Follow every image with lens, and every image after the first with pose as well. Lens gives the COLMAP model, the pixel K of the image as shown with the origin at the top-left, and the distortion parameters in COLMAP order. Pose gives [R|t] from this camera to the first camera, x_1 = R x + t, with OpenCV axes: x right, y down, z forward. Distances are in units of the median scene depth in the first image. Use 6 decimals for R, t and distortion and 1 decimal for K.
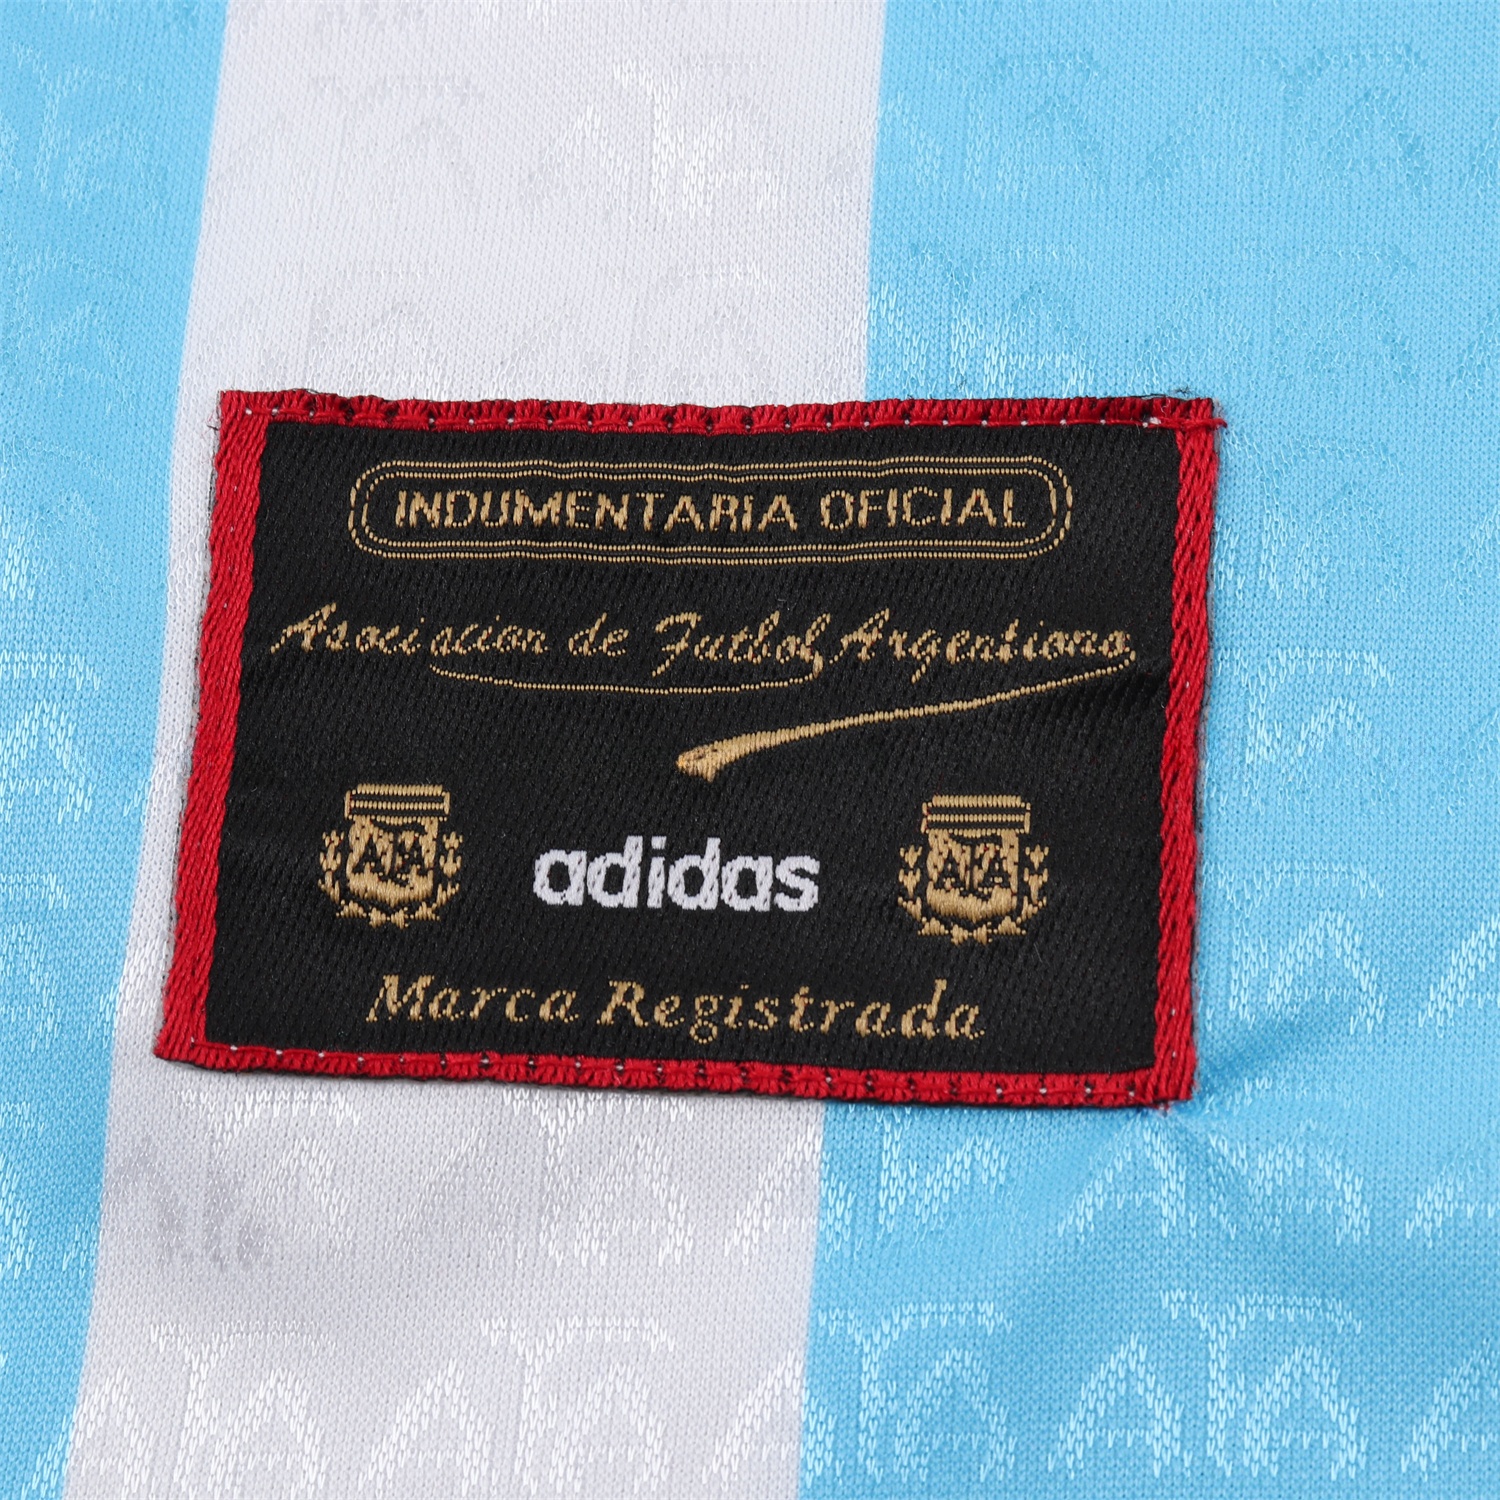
lens RADIAL K [[4663.2, 0, 750.6], [0, 4663.2, 748.1], [0, 0, 1]] dist [-0.020388, 0.000000]
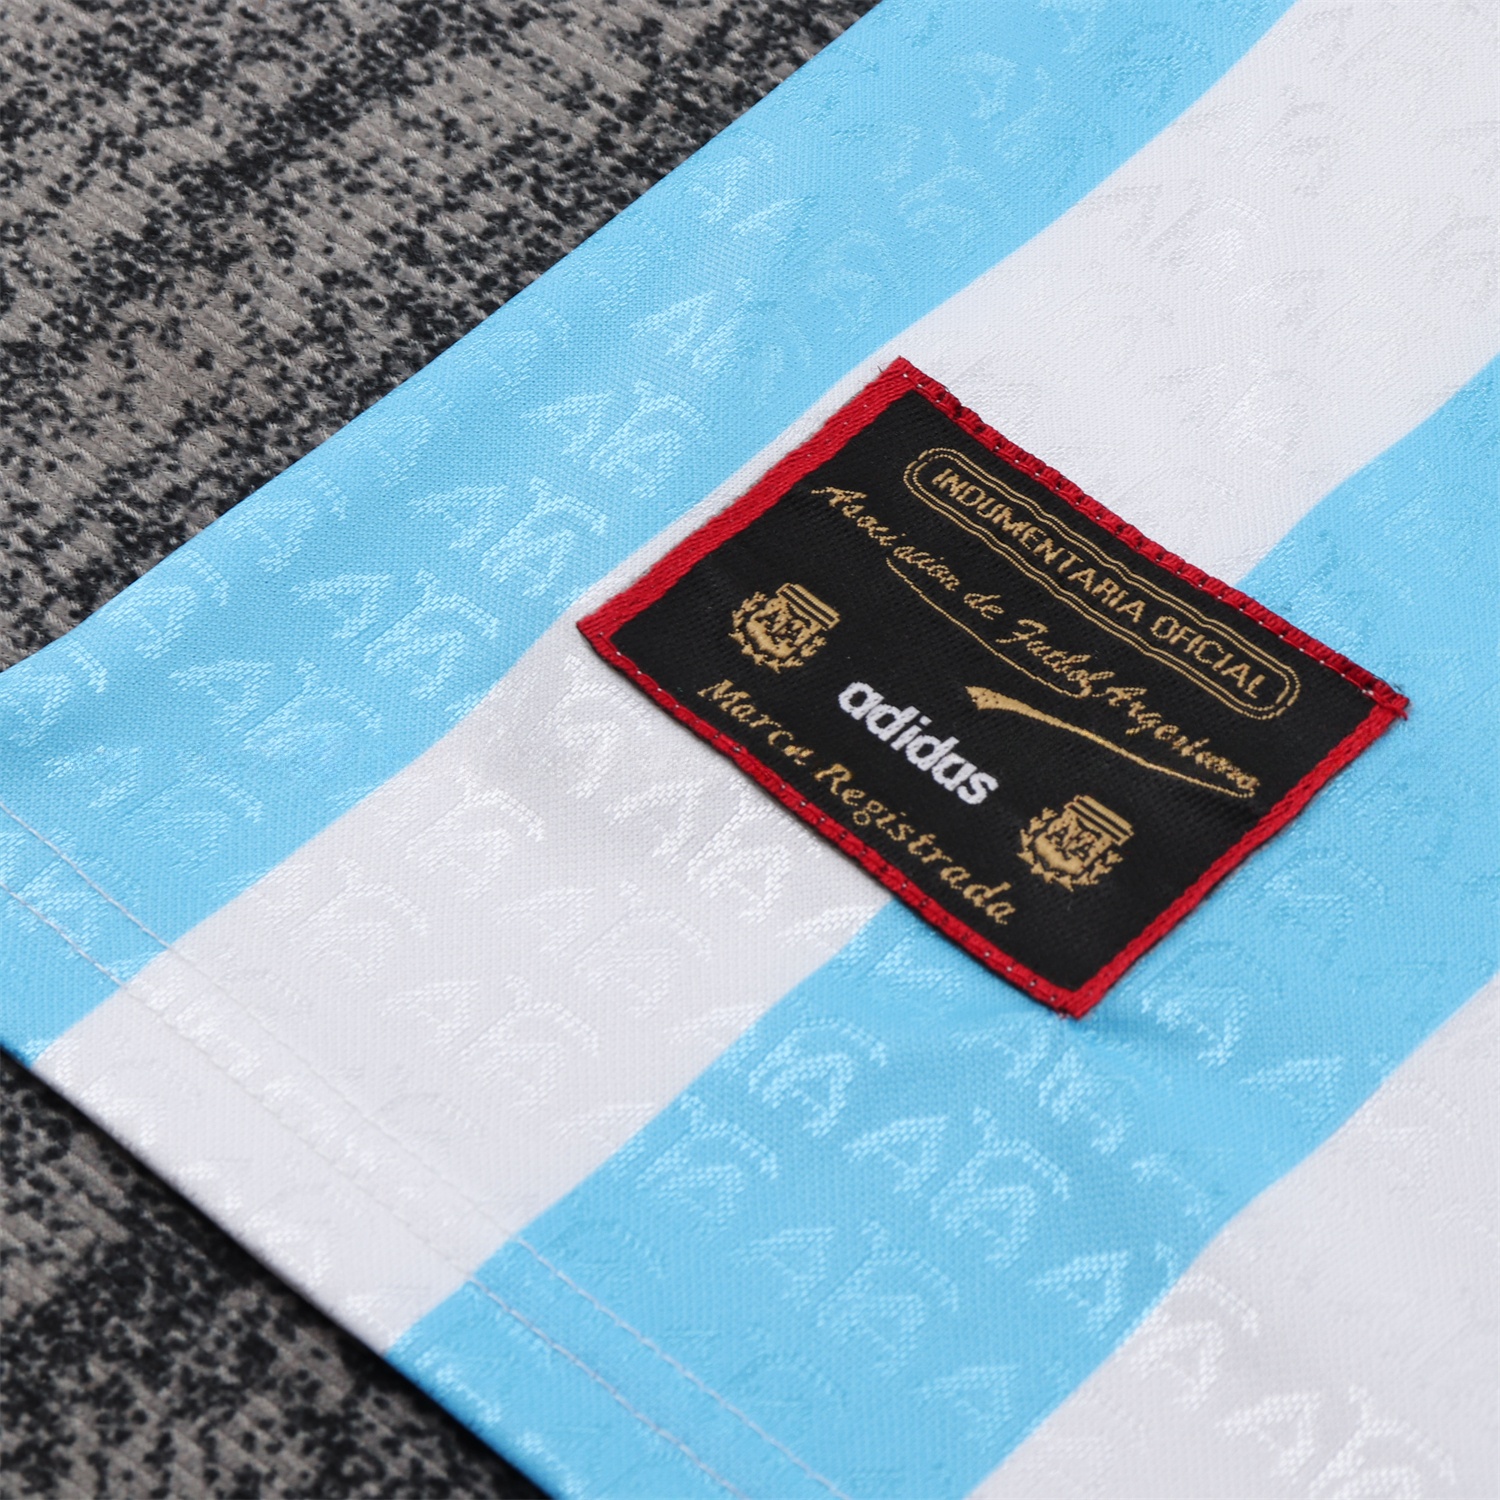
lens RADIAL K [[4663.2, 0, 749.1], [0, 4663.2, 750.9], [0, 0, 1]] dist [-0.020388, 0.000000]
pose [[0.755158, 0.557942, -0.344147, 0.453284], [-0.623682, 0.773164, -0.115060, 0.233054], [0.201885, 0.301527, 0.931839, -0.388351]]
